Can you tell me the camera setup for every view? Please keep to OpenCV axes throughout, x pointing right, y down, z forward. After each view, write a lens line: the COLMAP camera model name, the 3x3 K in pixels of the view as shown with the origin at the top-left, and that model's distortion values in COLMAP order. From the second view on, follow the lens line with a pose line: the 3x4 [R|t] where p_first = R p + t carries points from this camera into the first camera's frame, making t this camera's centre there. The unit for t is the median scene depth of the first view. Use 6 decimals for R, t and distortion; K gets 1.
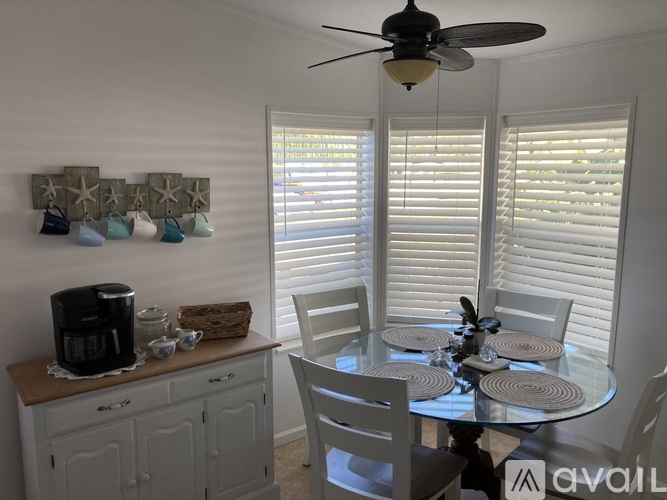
lens RADIAL K [[520.2, 0, 333.5], [0, 520.2, 250.0], [0, 0, 1]] dist [-0.001671, -0.003512]
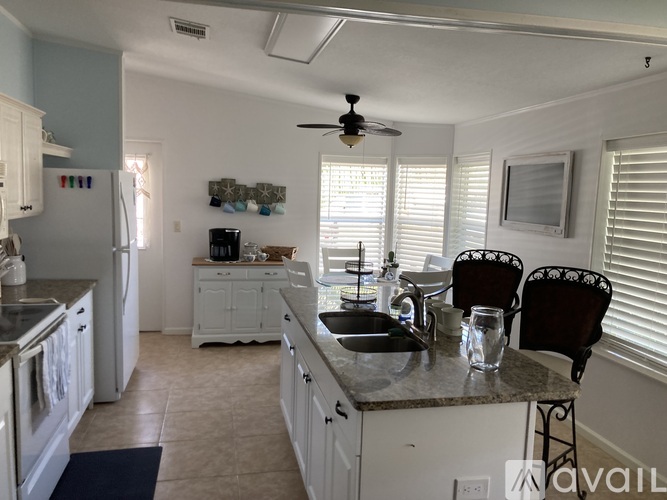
lens RADIAL K [[520.2, 0, 333.5], [0, 520.2, 250.0], [0, 0, 1]] dist [-0.001671, -0.003512]
pose [[0.920484, 0.076989, -0.383121, 0.812678], [-0.097541, 0.994634, -0.034477, 0.180325], [0.378411, 0.069106, 0.923054, -0.896457]]
